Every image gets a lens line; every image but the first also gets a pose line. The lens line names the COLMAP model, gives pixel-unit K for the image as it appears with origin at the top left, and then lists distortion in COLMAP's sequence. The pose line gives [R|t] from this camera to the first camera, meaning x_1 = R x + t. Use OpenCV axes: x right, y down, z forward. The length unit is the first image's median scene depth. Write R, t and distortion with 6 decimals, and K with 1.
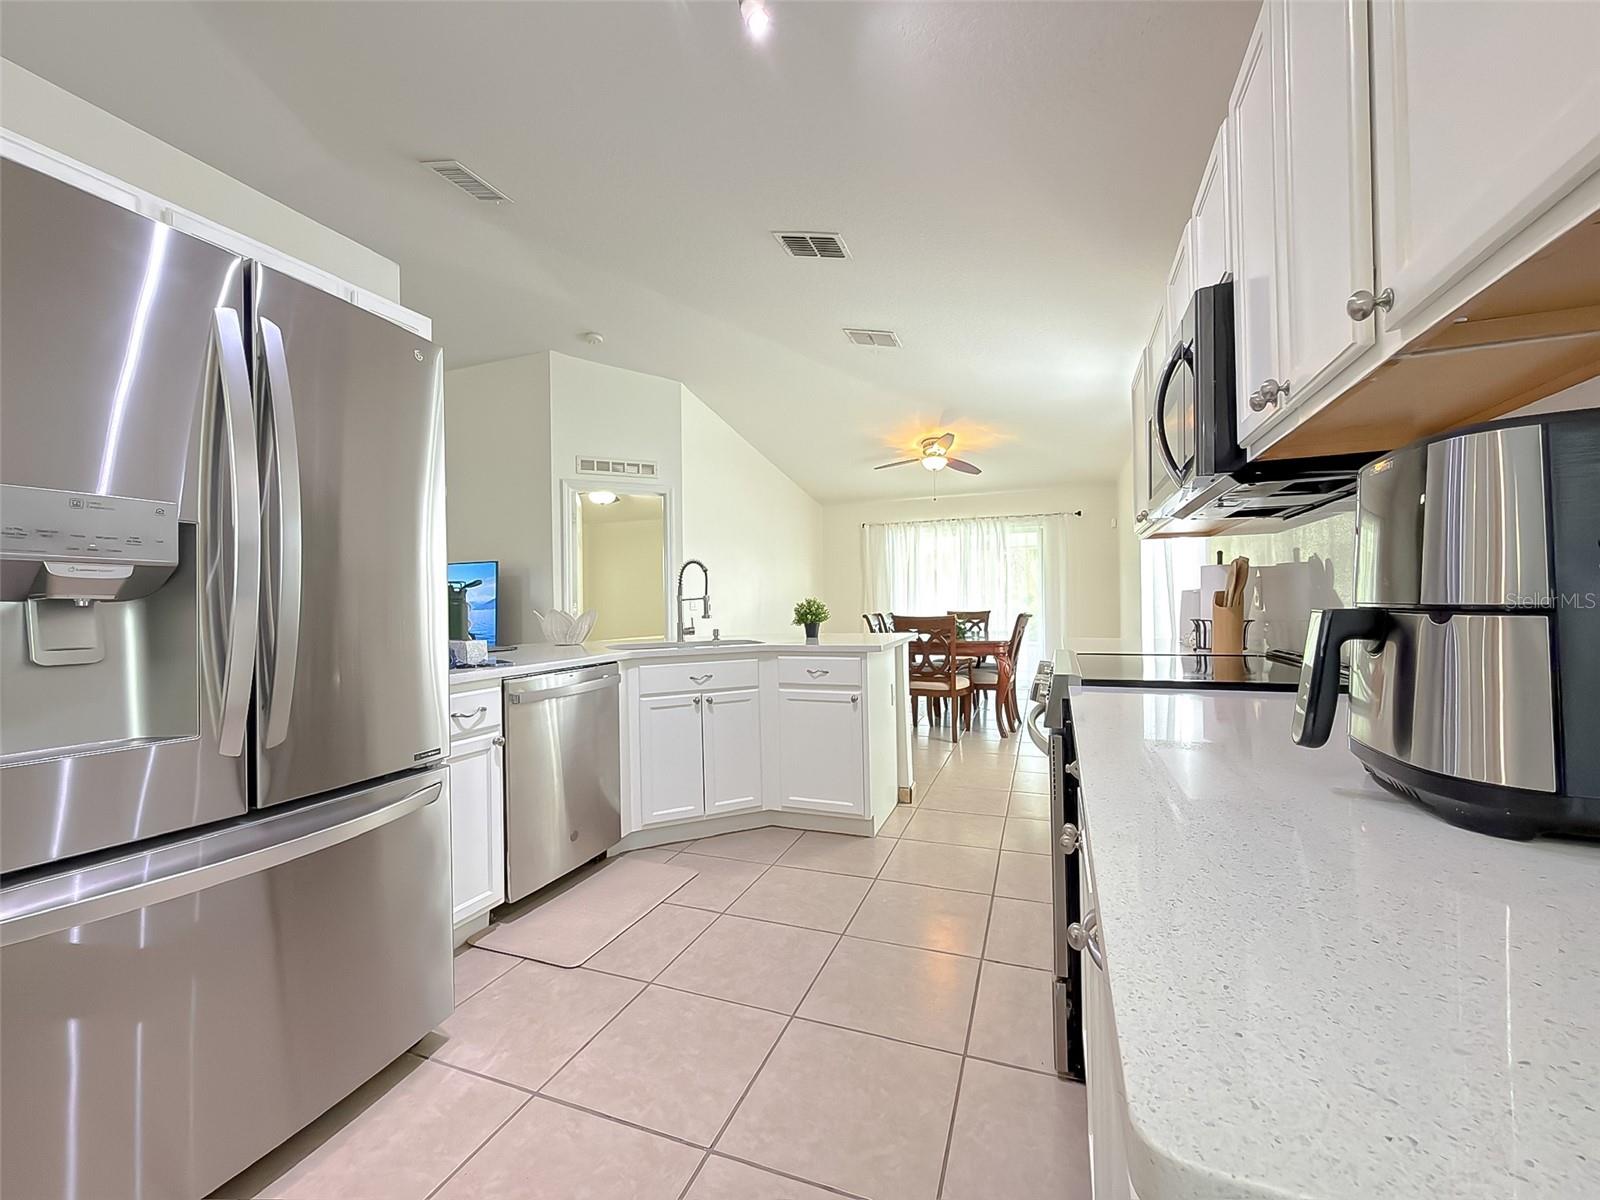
lens RADIAL K [[652.1, 0, 796.6], [0, 652.1, 599.9], [0, 0, 1]] dist [-0.000628, -0.000015]
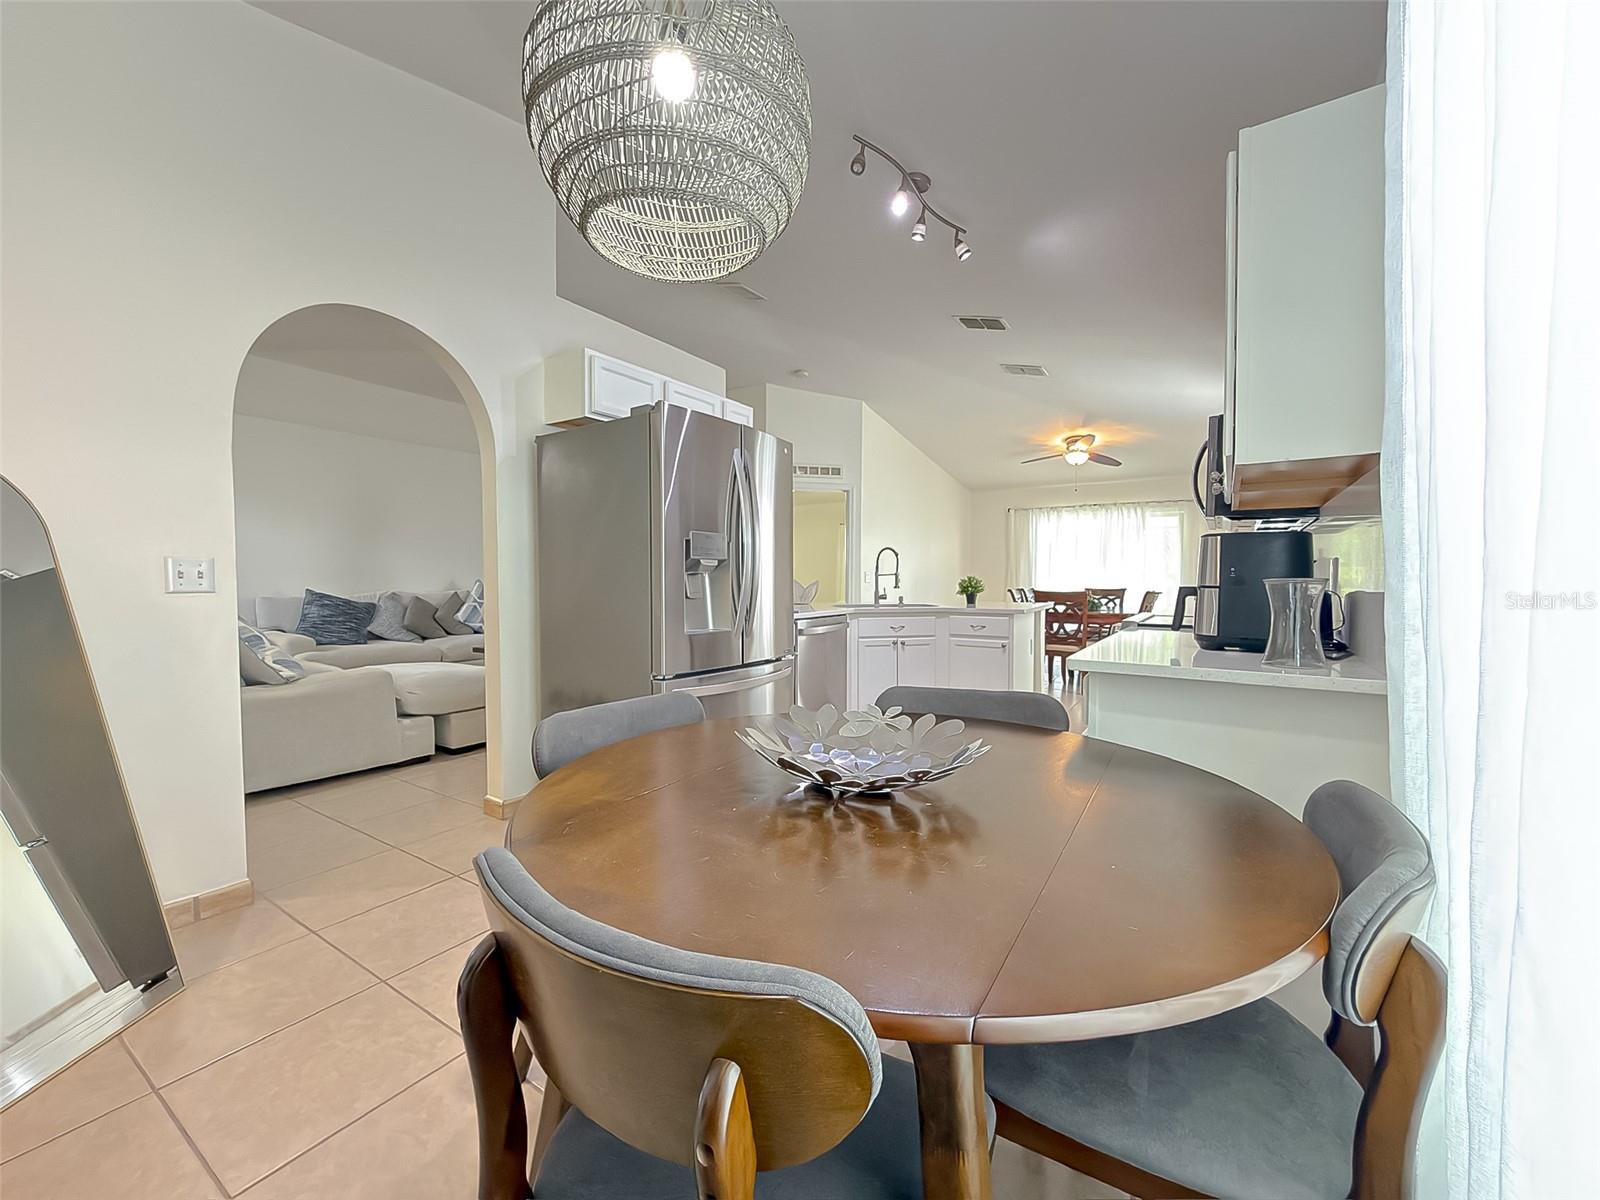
lens RADIAL K [[641.1, 0, 798.4], [0, 641.1, 598.1], [0, 0, 1]] dist [0.001400, 0.000052]
pose [[0.978613, 0.026380, -0.204010, -0.042242], [-0.018387, 0.998991, 0.040979, -0.002734], [0.204885, -0.036351, 0.978111, -0.290888]]
